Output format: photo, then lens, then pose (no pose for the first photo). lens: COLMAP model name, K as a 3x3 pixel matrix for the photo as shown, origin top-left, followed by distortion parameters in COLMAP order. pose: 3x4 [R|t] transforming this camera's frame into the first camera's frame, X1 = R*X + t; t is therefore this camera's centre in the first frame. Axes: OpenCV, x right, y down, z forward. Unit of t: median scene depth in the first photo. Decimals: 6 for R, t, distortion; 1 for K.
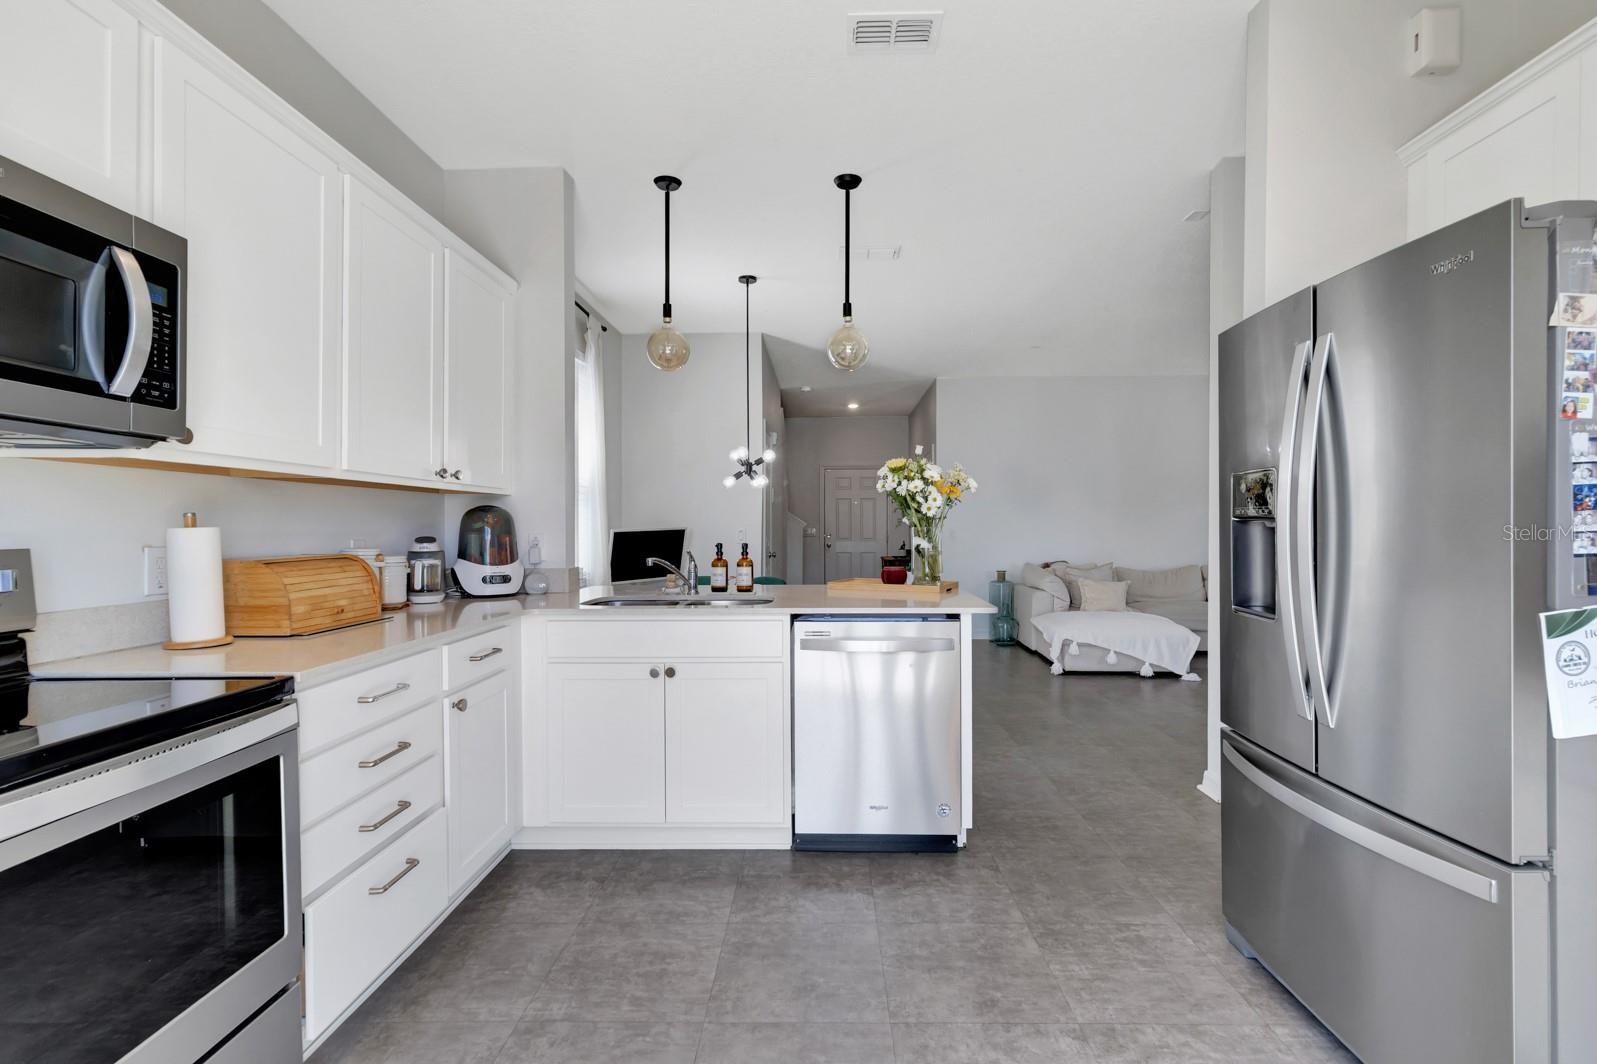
lens RADIAL K [[750.5, 0, 809.4], [0, 750.5, 526.2], [0, 0, 1]] dist [-0.004690, 0.002997]
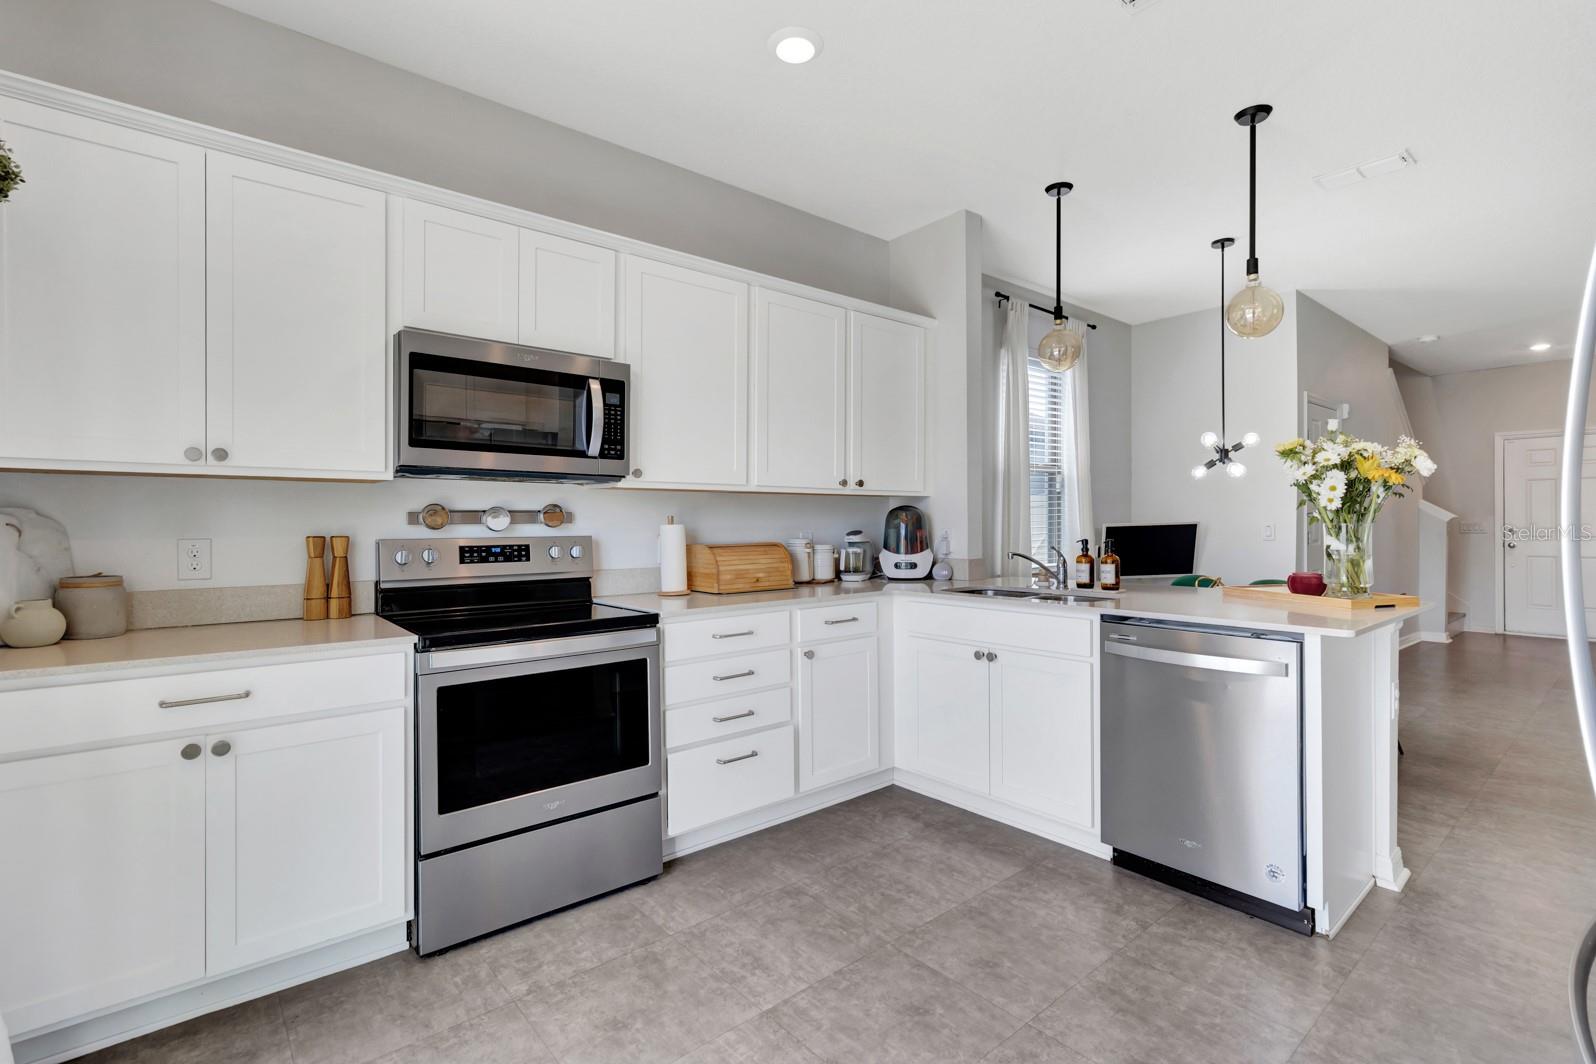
lens RADIAL K [[750.0, 0, 809.3], [0, 750.0, 514.6], [0, 0, 1]] dist [-0.004690, 0.002997]
pose [[0.653740, -0.007489, -0.756682, 0.513594], [0.003746, 0.999971, -0.006661, -0.006222], [0.756710, 0.001520, 0.653749, 0.097555]]
